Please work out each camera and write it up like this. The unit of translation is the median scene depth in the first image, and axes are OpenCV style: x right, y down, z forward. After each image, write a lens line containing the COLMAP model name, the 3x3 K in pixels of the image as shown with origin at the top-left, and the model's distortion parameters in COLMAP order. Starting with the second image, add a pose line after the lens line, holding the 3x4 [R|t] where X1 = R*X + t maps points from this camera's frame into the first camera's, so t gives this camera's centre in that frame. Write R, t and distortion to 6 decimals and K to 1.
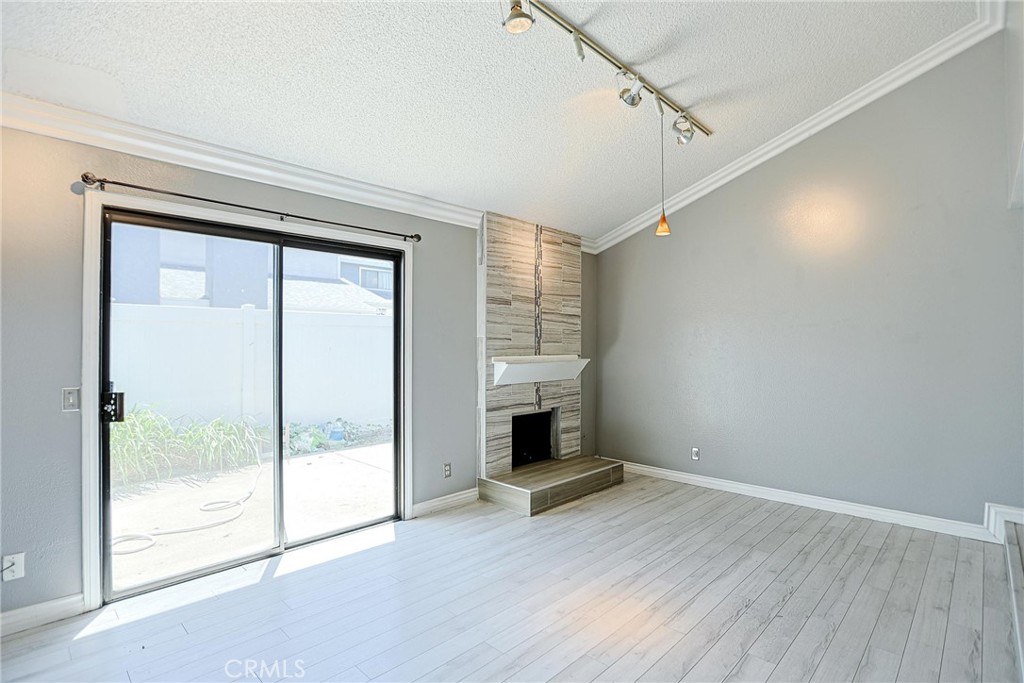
lens RADIAL K [[502.8, 0, 521.2], [0, 502.8, 341.6], [0, 0, 1]] dist [-0.050218, 0.017560]
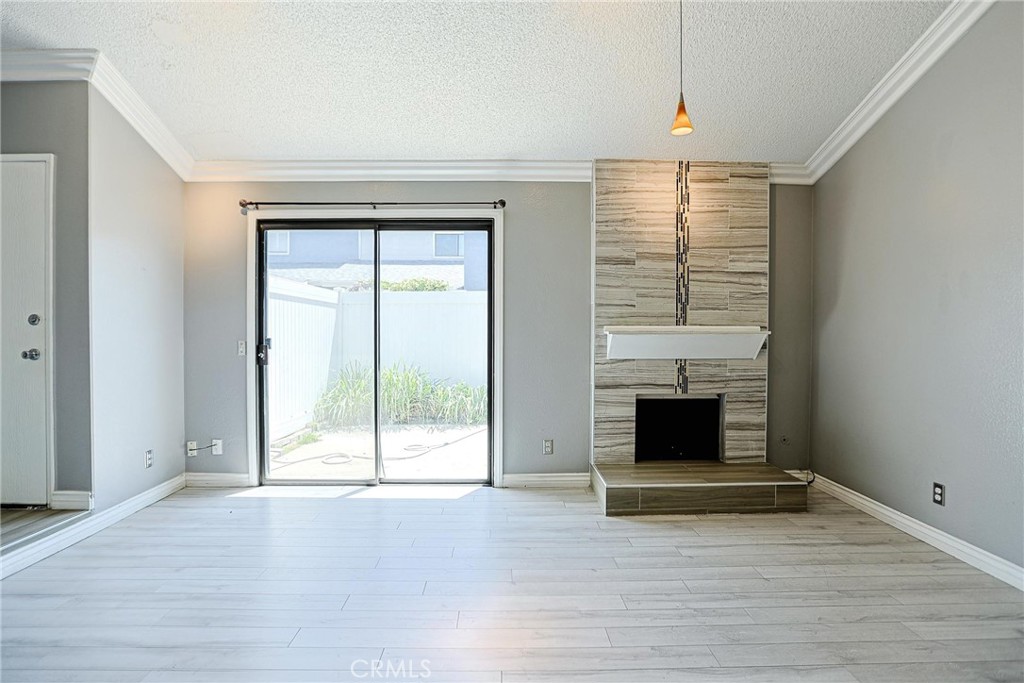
lens RADIAL K [[502.8, 0, 508.8], [0, 502.8, 337.4], [0, 0, 1]] dist [-0.050218, 0.017560]
pose [[0.702480, 0.006995, -0.711669, 0.448315], [0.003951, 0.999898, 0.013727, 0.037680], [0.711692, -0.012455, 0.702381, 0.278228]]
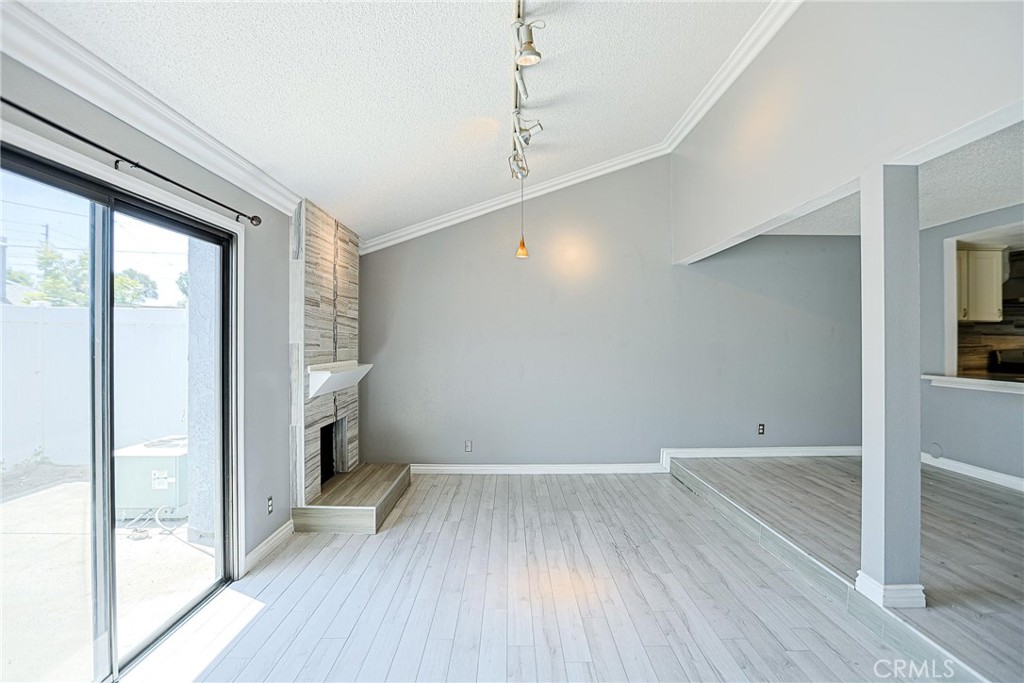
lens RADIAL K [[502.8, 0, 515.6], [0, 502.8, 340.0], [0, 0, 1]] dist [-0.050218, 0.017560]
pose [[0.715887, 0.003112, 0.698209, -0.408869], [-0.004690, 0.999989, 0.000352, -0.016897], [-0.698200, -0.003527, 0.715894, 0.130672]]
